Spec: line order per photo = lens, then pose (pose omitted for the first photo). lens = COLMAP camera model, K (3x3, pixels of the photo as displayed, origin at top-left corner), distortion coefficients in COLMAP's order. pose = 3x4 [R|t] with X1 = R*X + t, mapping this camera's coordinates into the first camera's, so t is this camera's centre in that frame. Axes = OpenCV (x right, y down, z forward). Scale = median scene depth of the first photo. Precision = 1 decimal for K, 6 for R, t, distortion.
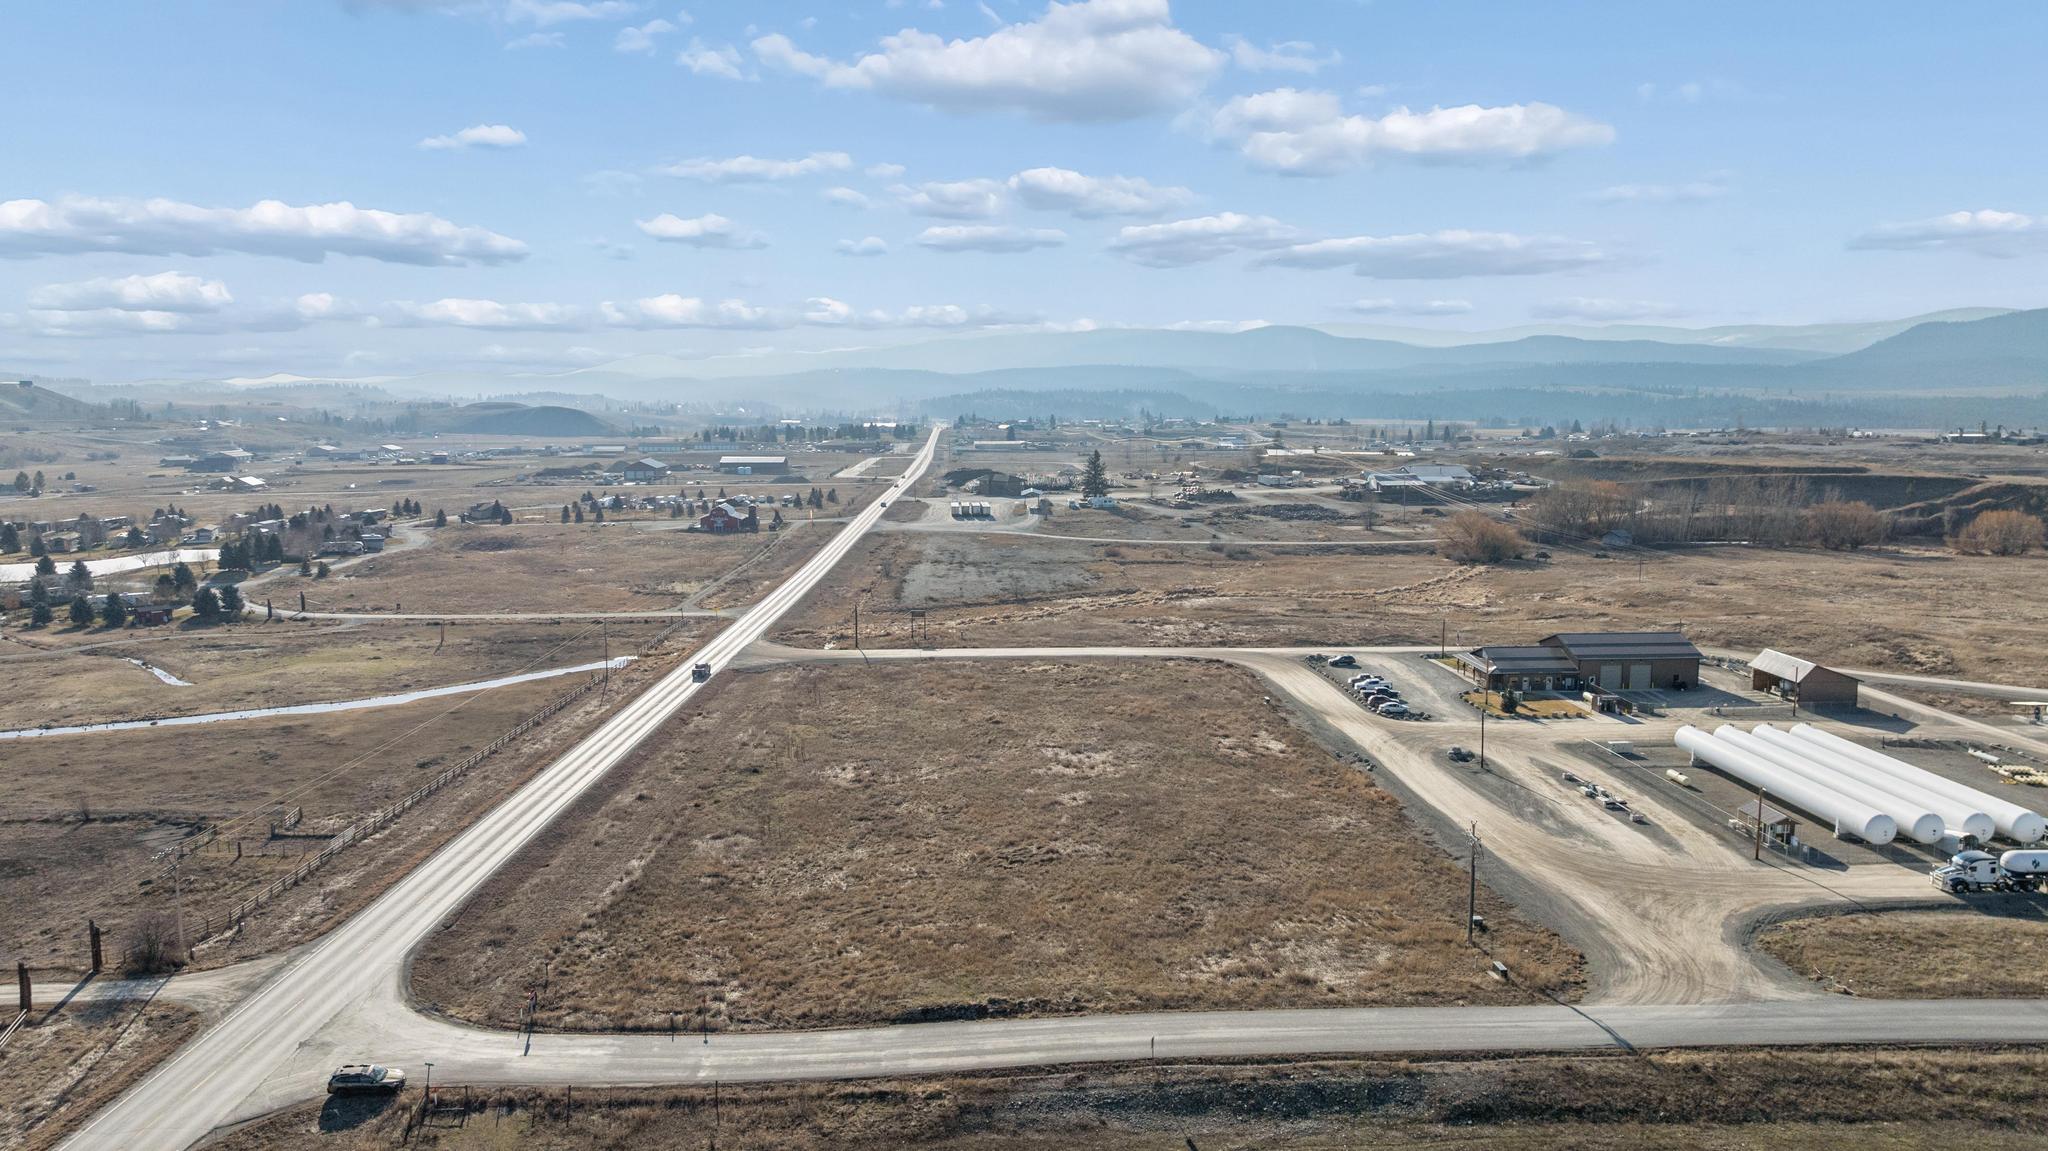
lens RADIAL K [[1425.6, 0, 1029.6], [0, 1425.6, 575.3], [0, 0, 1]] dist [-0.025945, 0.020690]
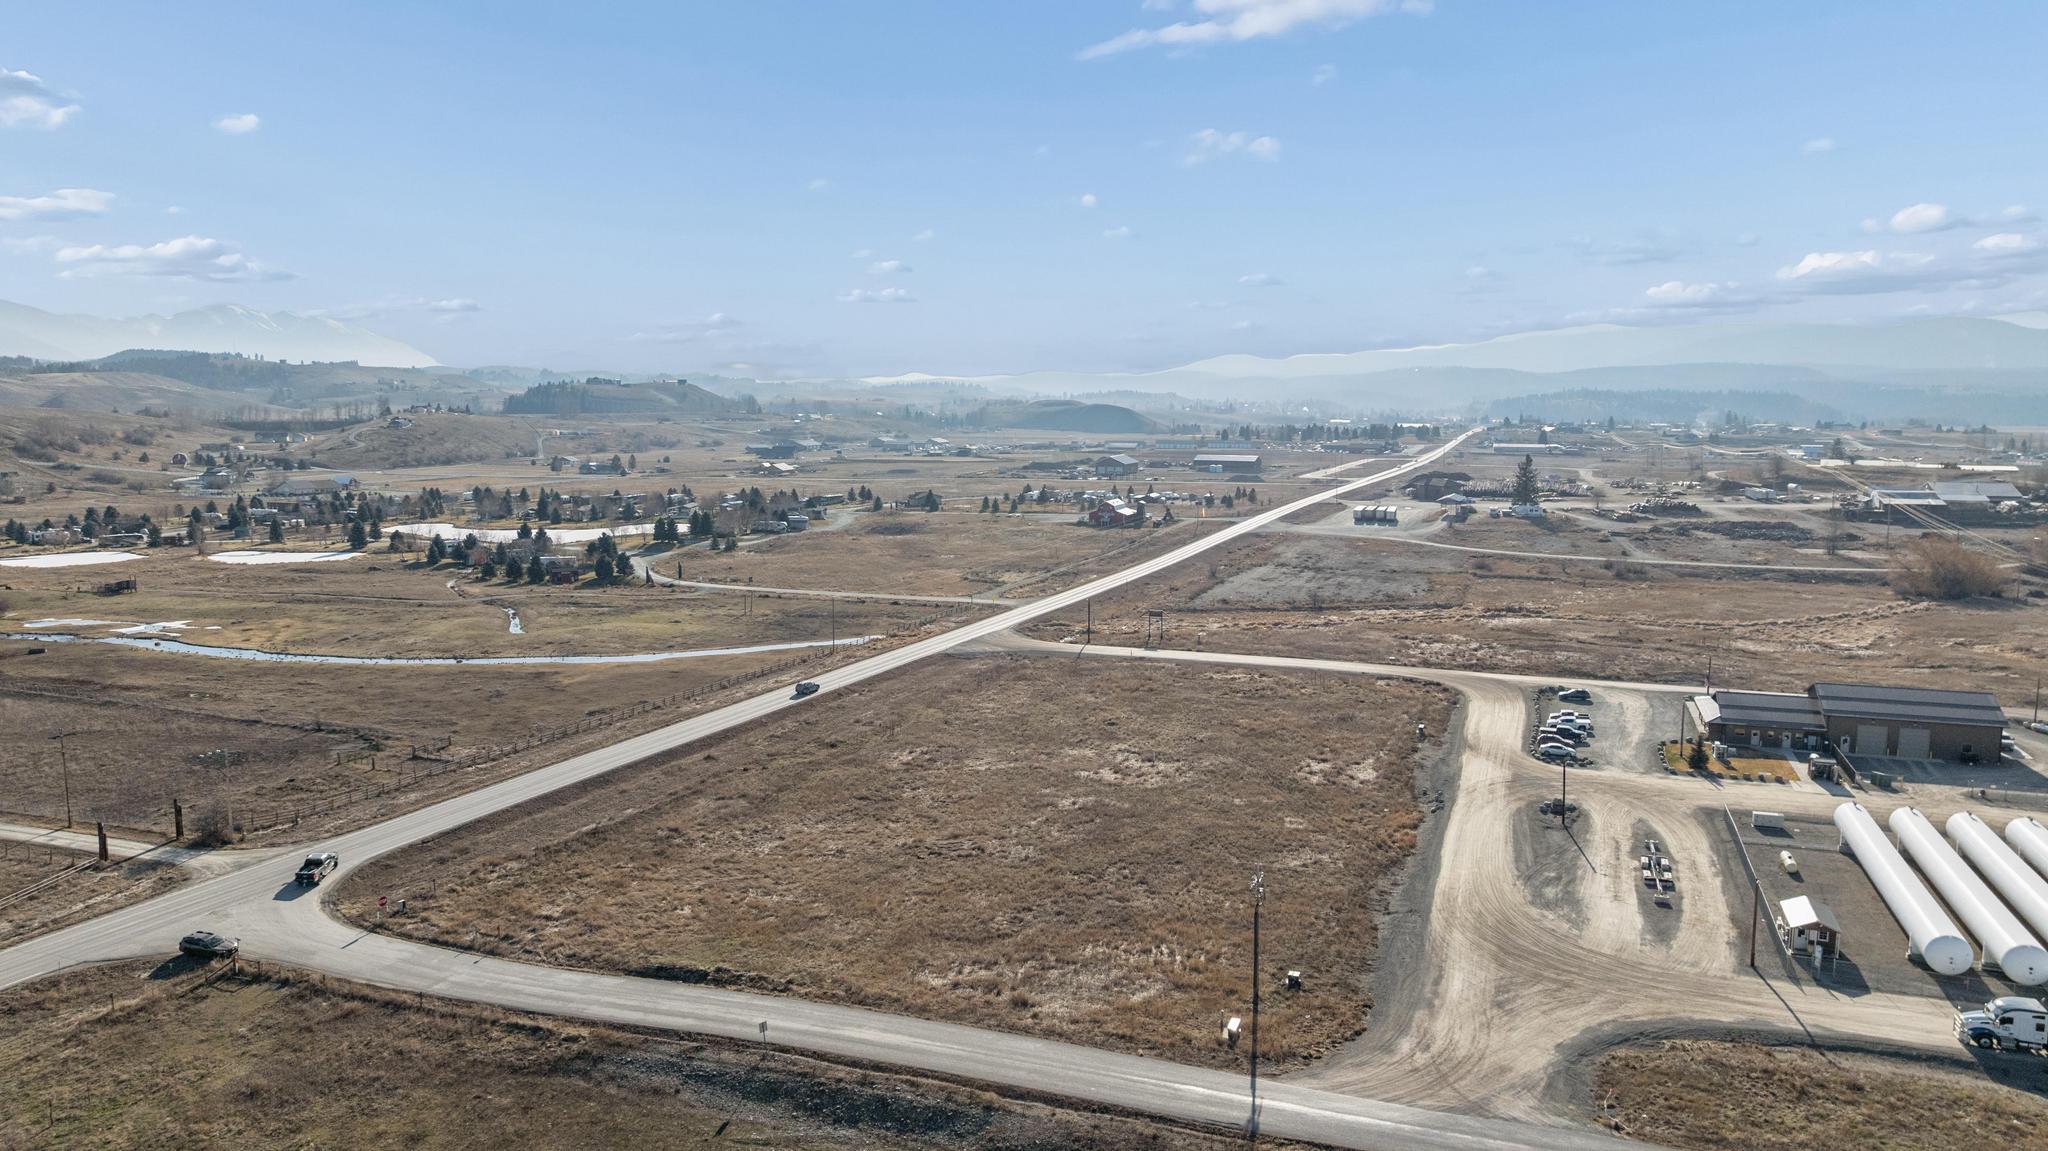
lens RADIAL K [[1425.6, 0, 1029.6], [0, 1425.6, 575.3], [0, 0, 1]] dist [-0.025945, 0.020690]
pose [[0.921927, 0.051936, -0.383866, 0.440590], [-0.051727, 0.998602, 0.010875, -0.011983], [0.383894, 0.009830, 0.923325, 0.086616]]
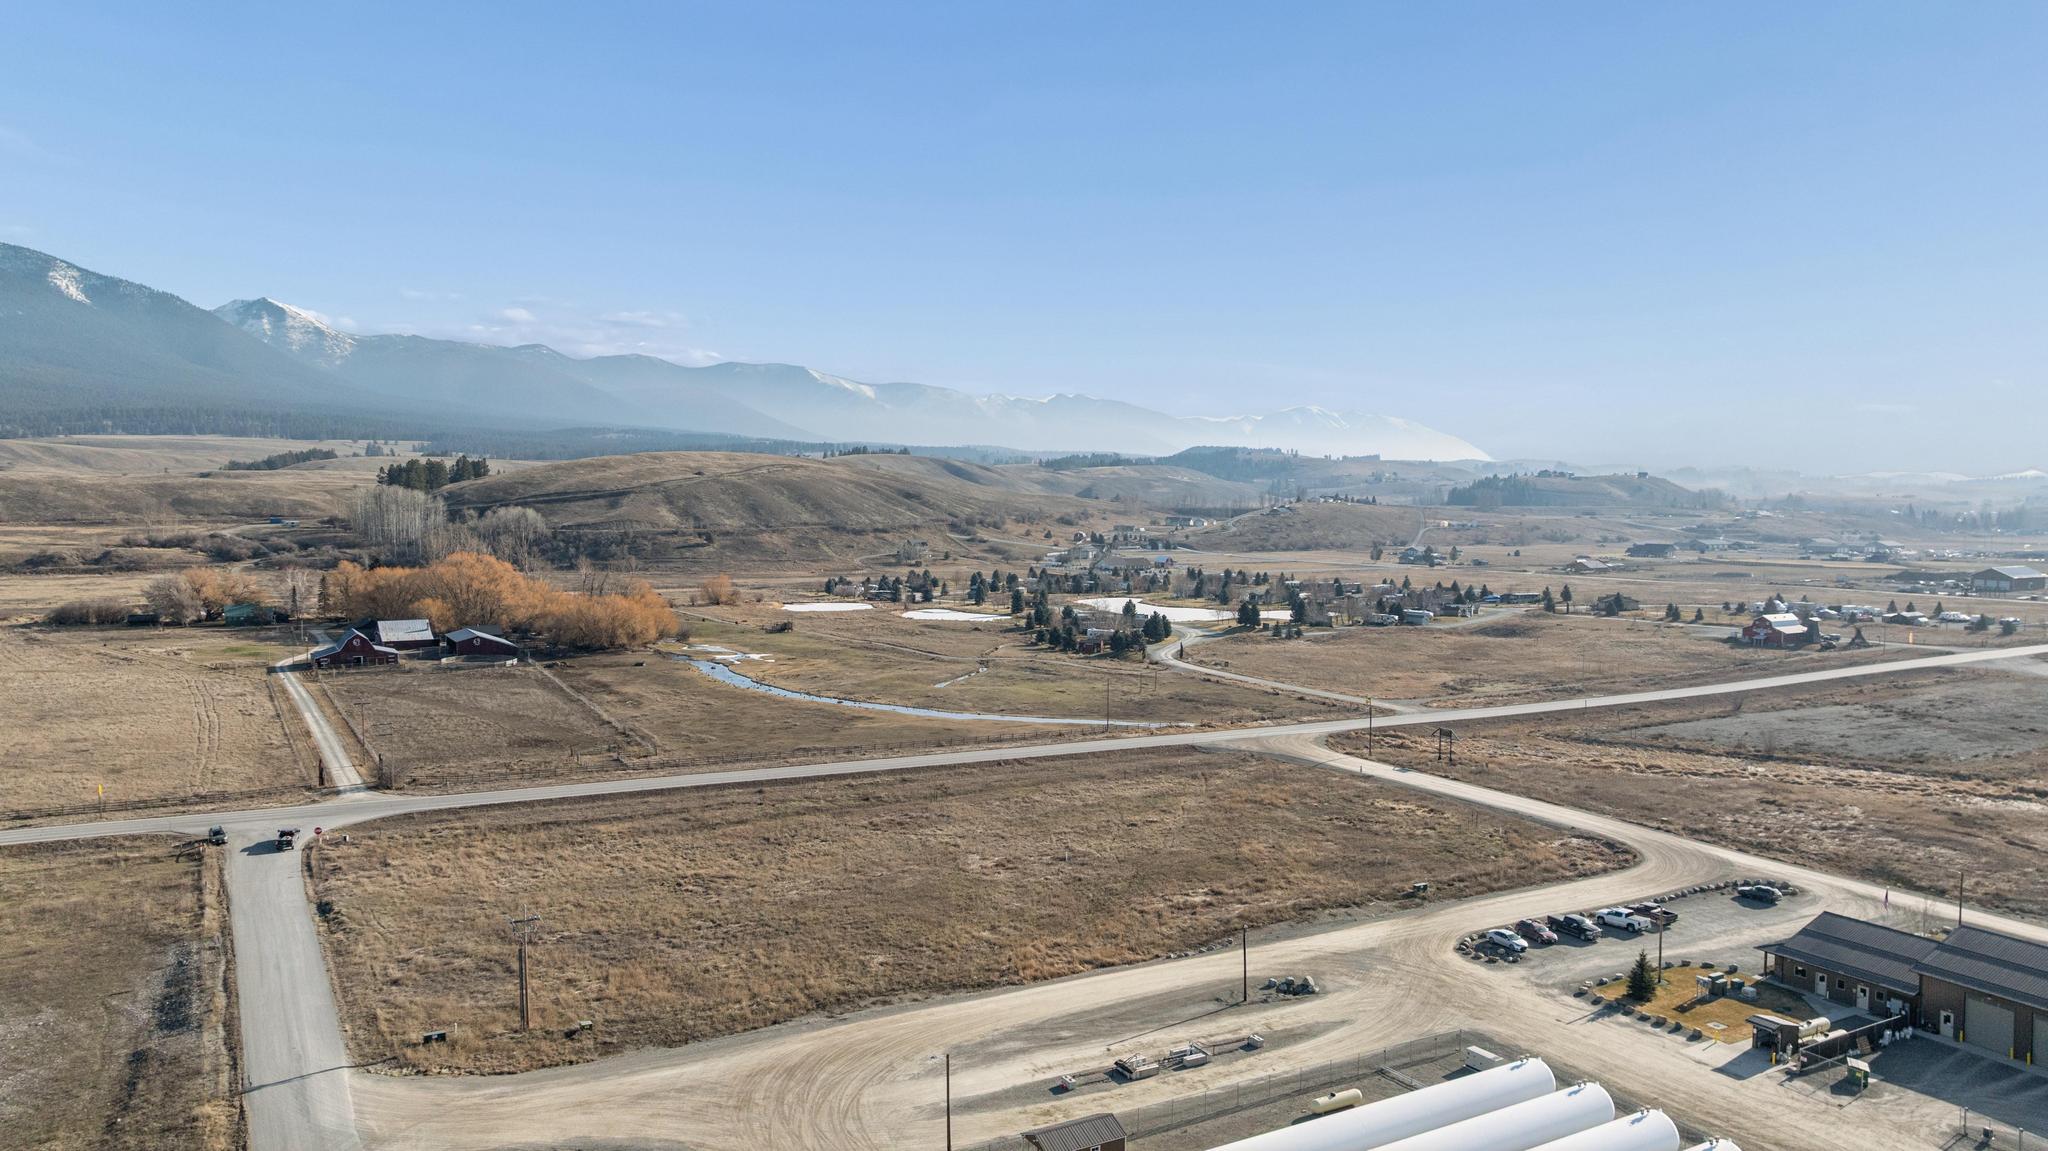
lens RADIAL K [[1425.6, 0, 1029.6], [0, 1425.6, 575.3], [0, 0, 1]] dist [-0.025945, 0.020690]
pose [[0.459543, 0.061585, -0.886018, 1.146346], [-0.118068, 0.992975, 0.007781, -0.091462], [0.880273, 0.101035, 0.463586, 0.703875]]
